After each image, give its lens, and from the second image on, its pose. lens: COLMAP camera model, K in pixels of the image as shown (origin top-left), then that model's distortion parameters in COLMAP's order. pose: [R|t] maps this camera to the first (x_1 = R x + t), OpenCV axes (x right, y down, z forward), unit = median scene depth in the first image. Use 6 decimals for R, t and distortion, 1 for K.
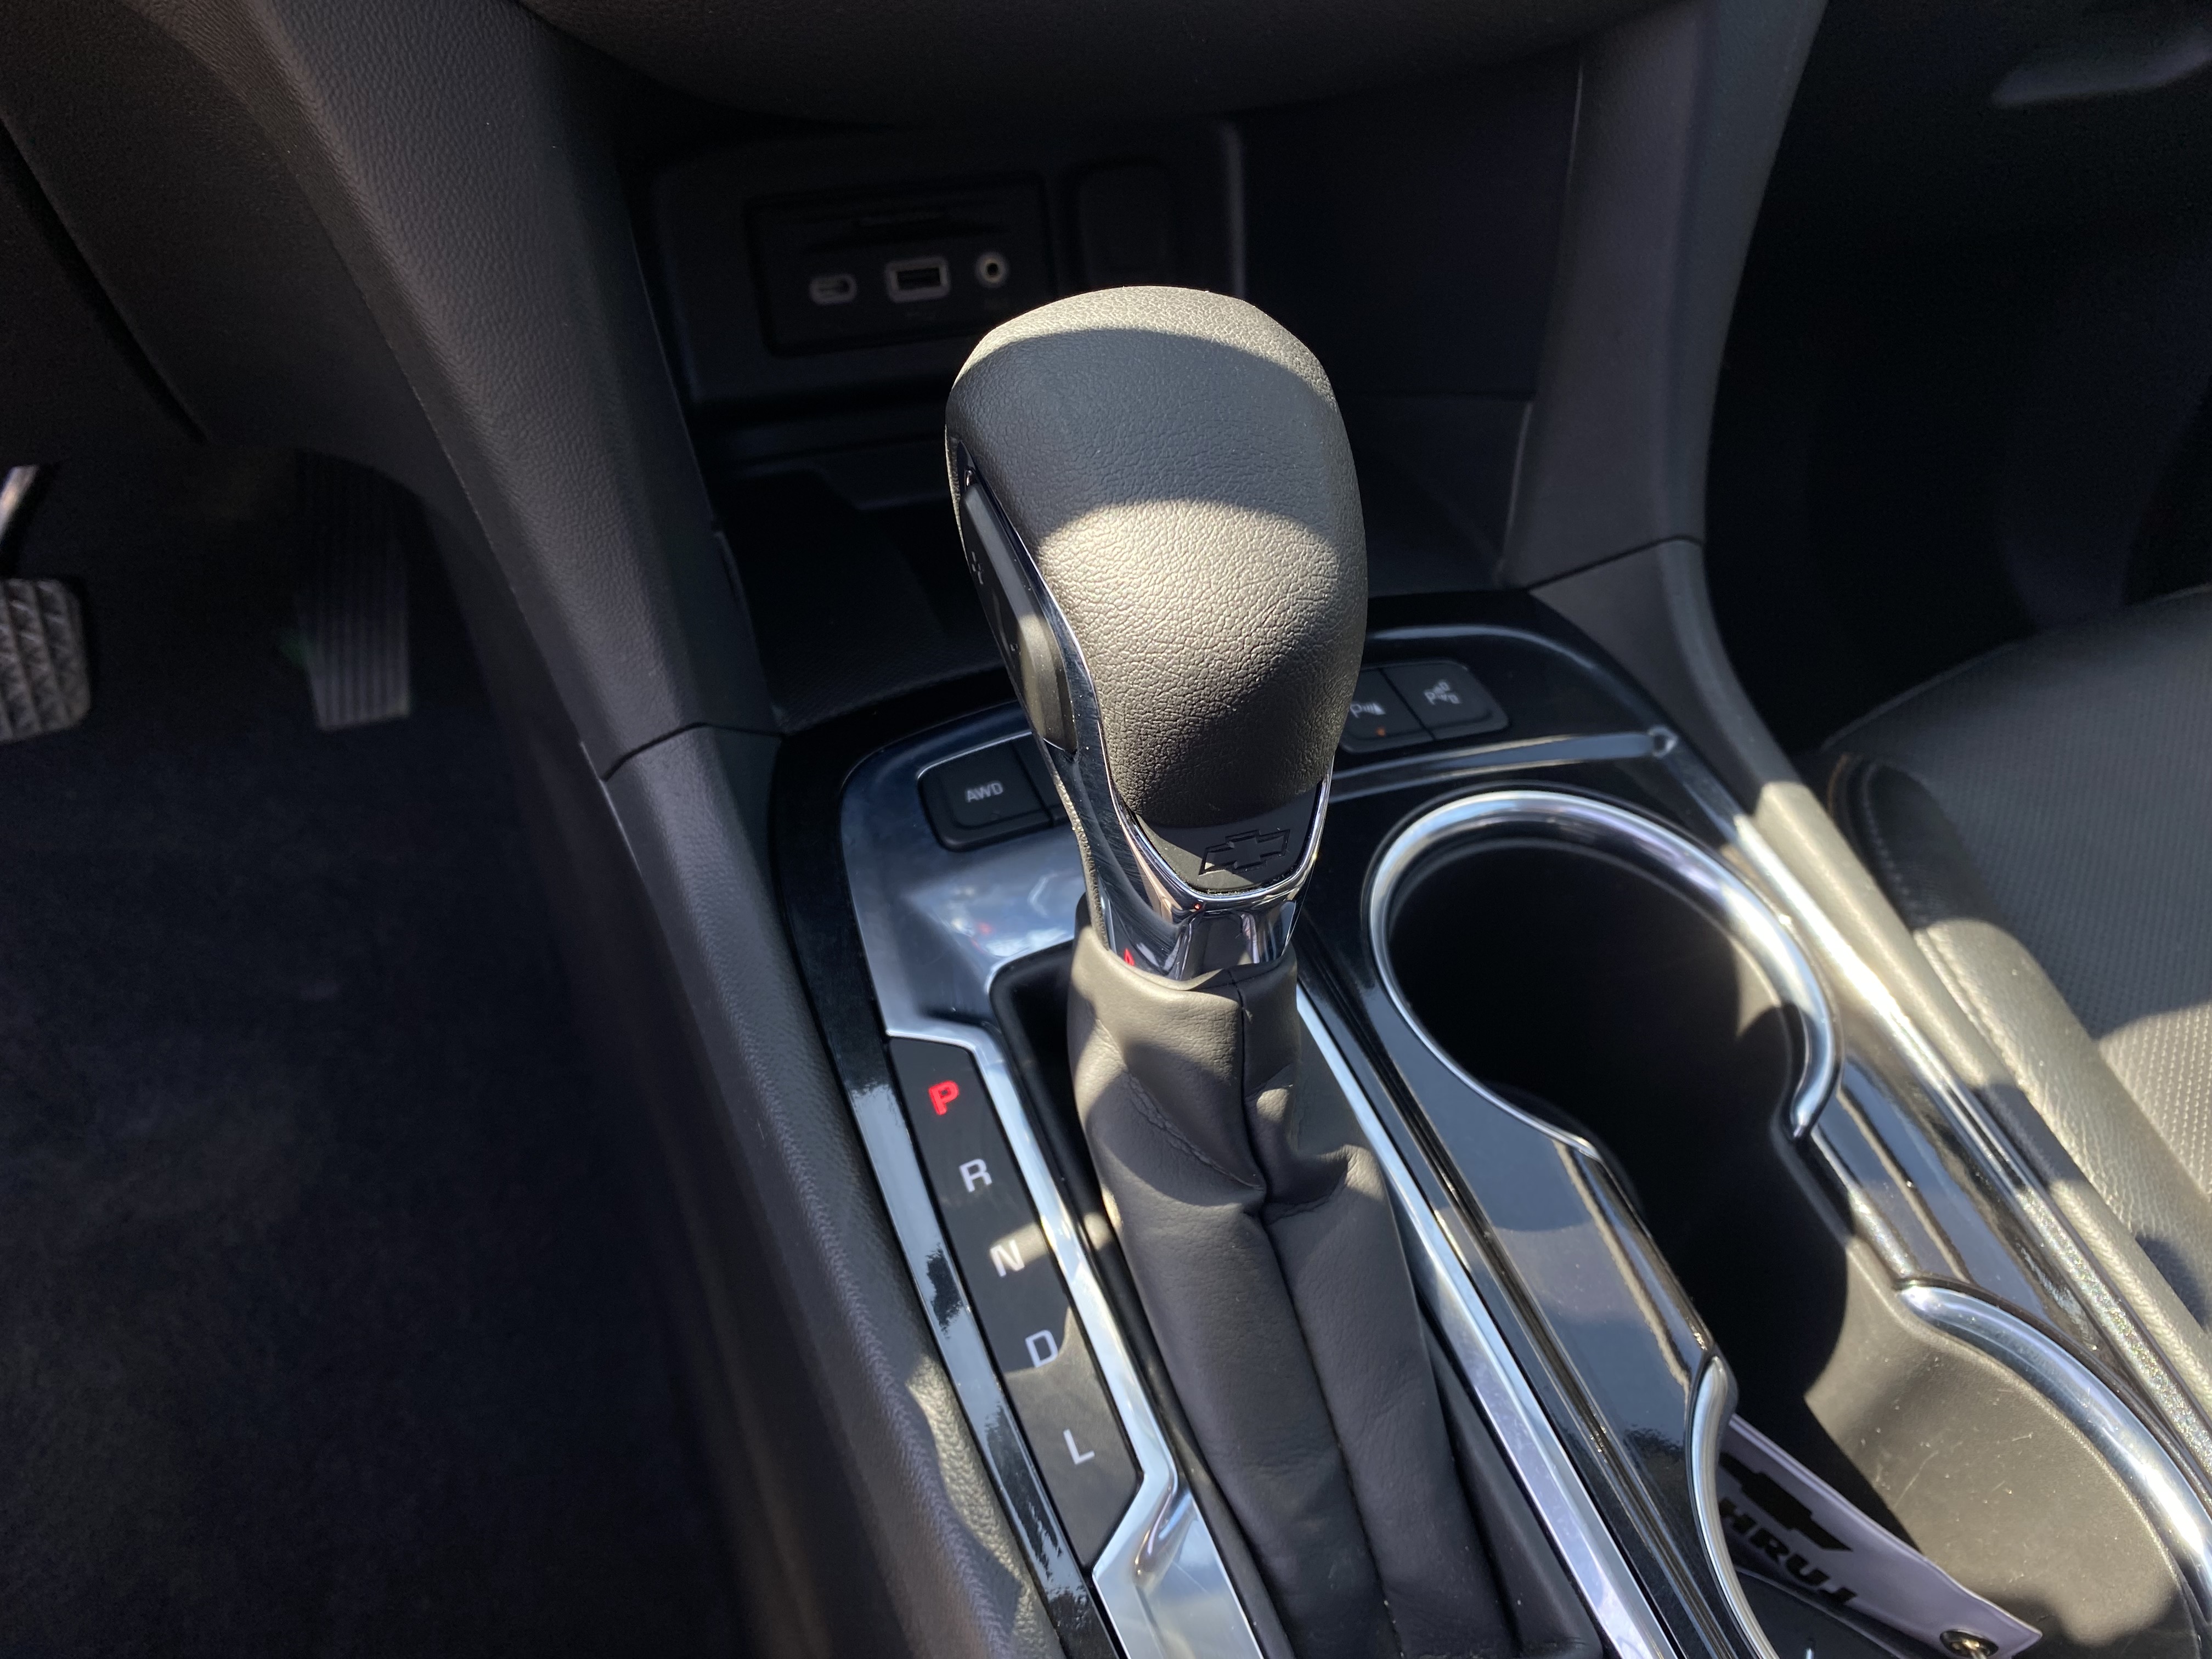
lens RADIAL K [[1741.2, 0, 1106.0], [0, 1741.2, 829.5], [0, 0, 1]] dist [-0.010032, -0.003124]
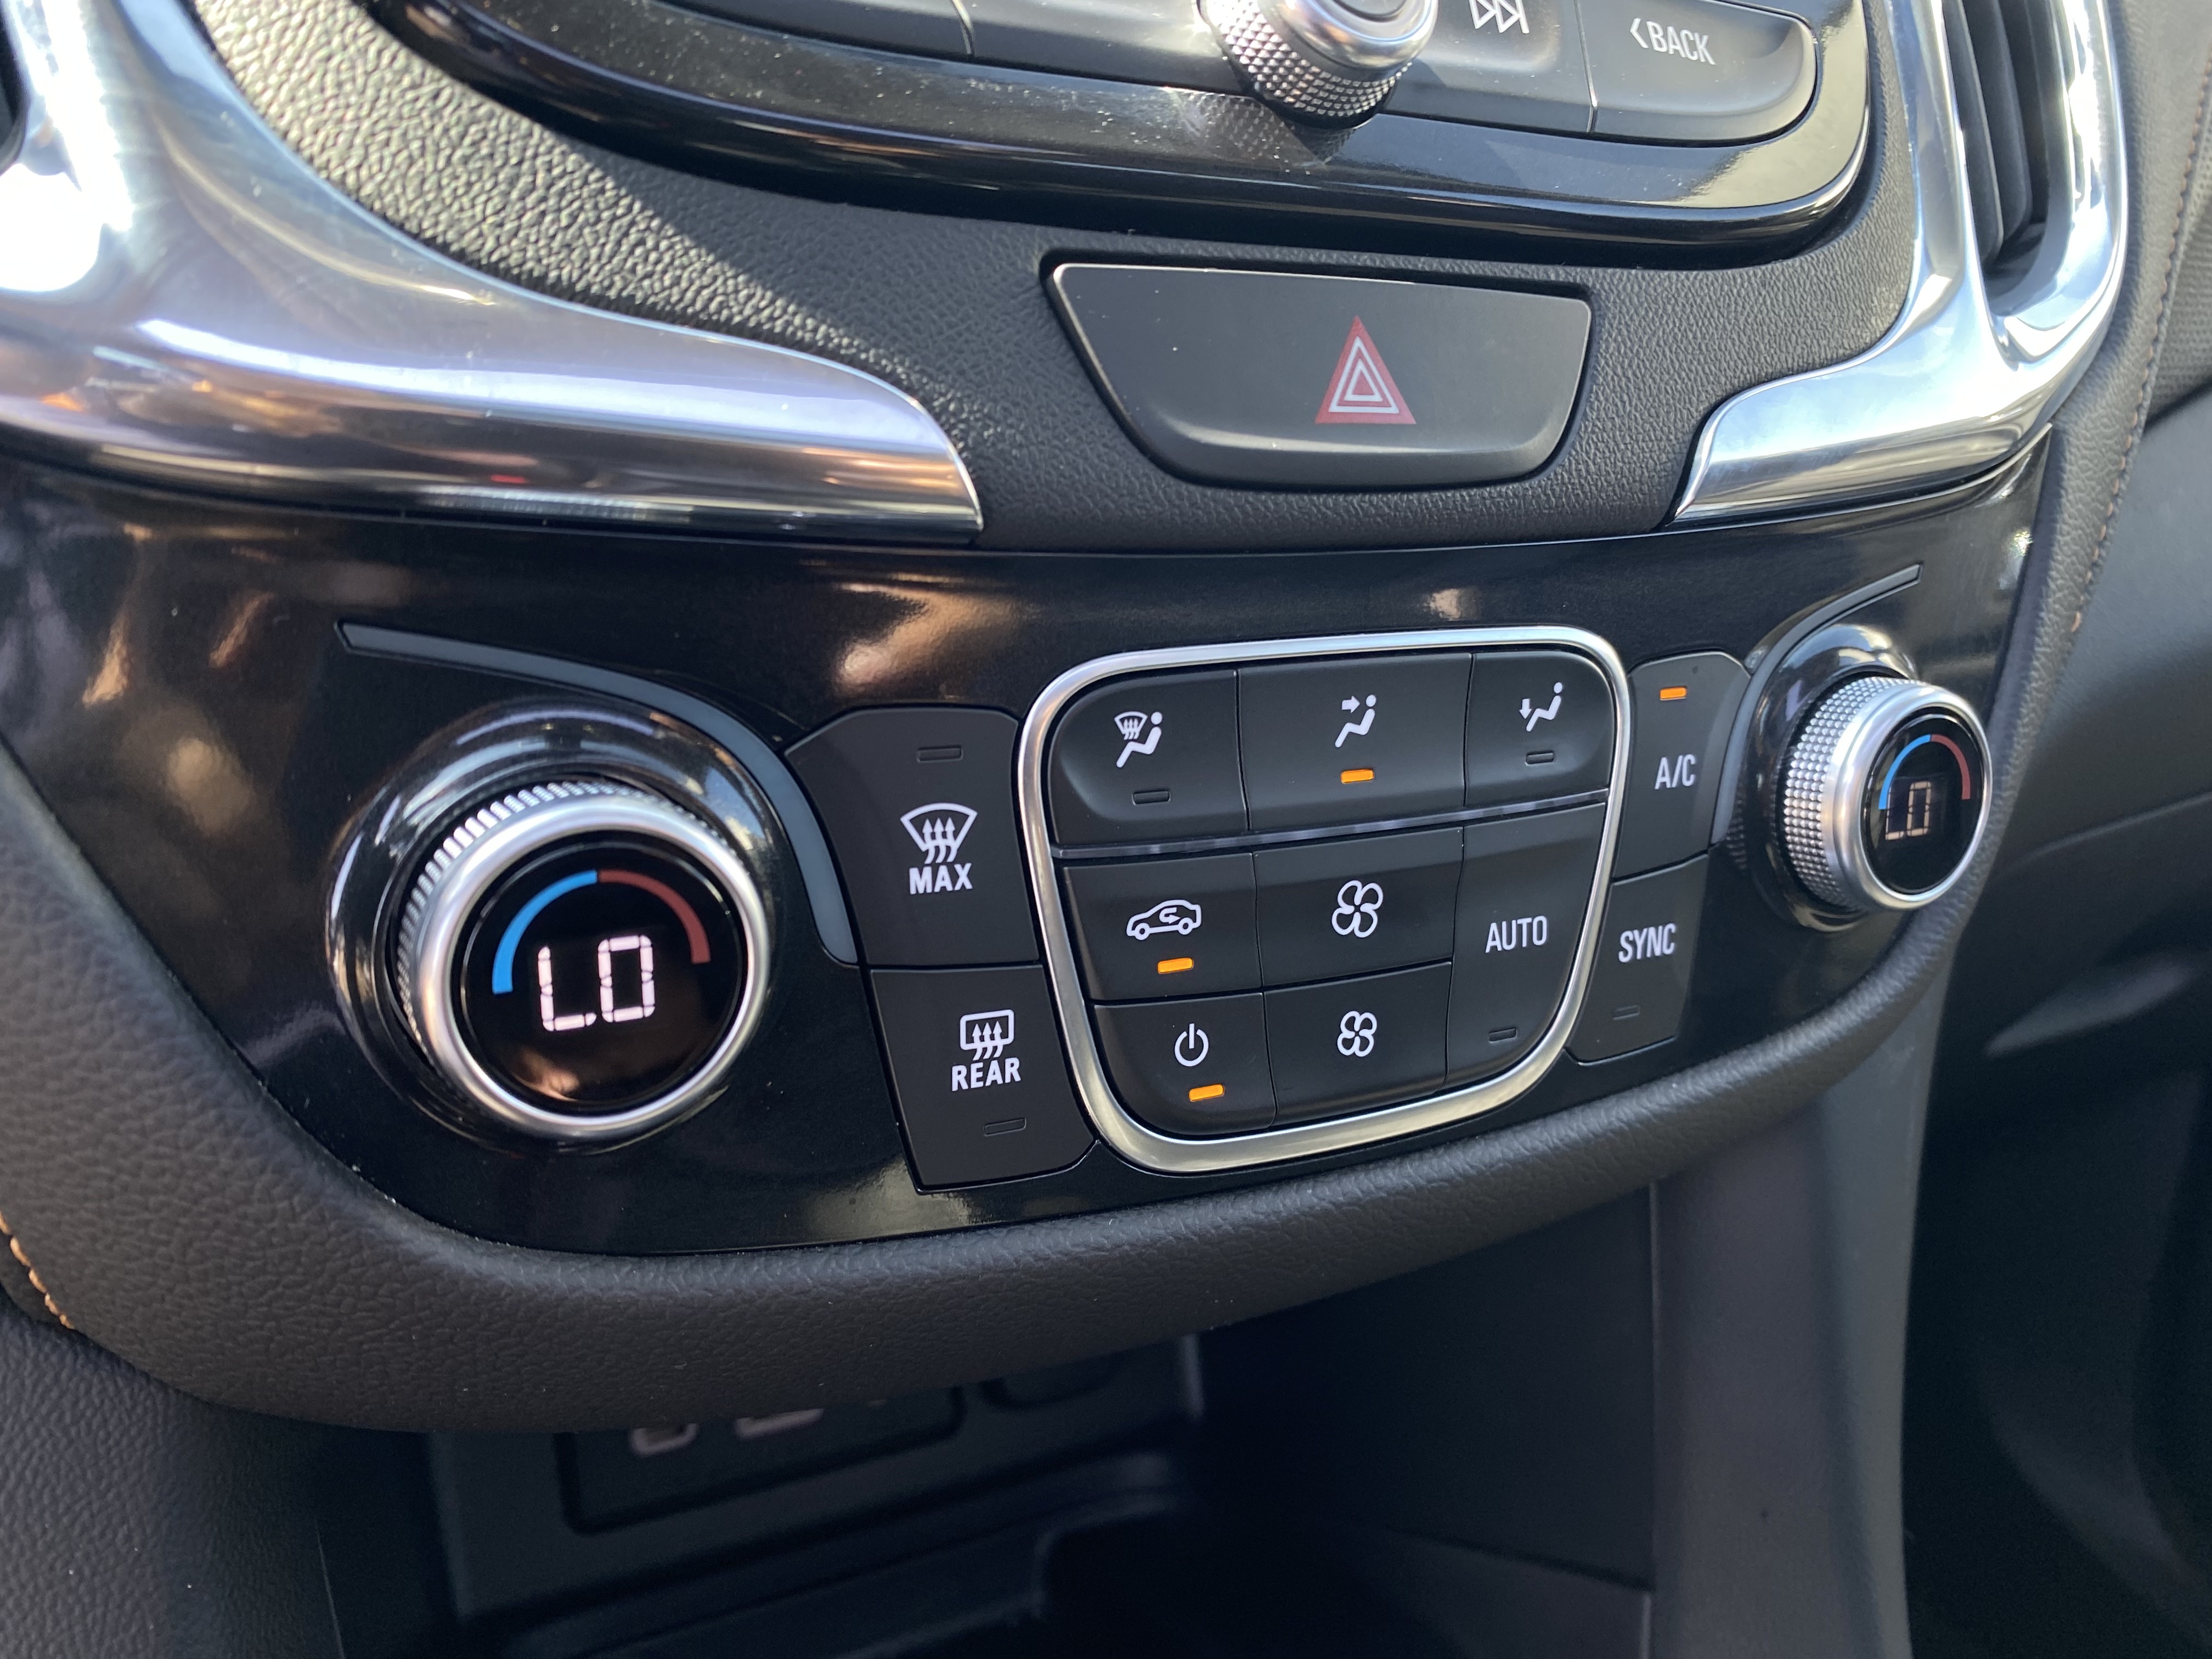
lens RADIAL K [[1635.4, 0, 1055.9], [0, 1635.4, 766.8], [0, 0, 1]] dist [0.137871, -0.153706]
pose [[0.995335, -0.046509, 0.084525, -0.056241], [0.079999, 0.887584, -0.453646, -0.350344], [-0.053924, 0.458292, 0.887164, 0.336340]]
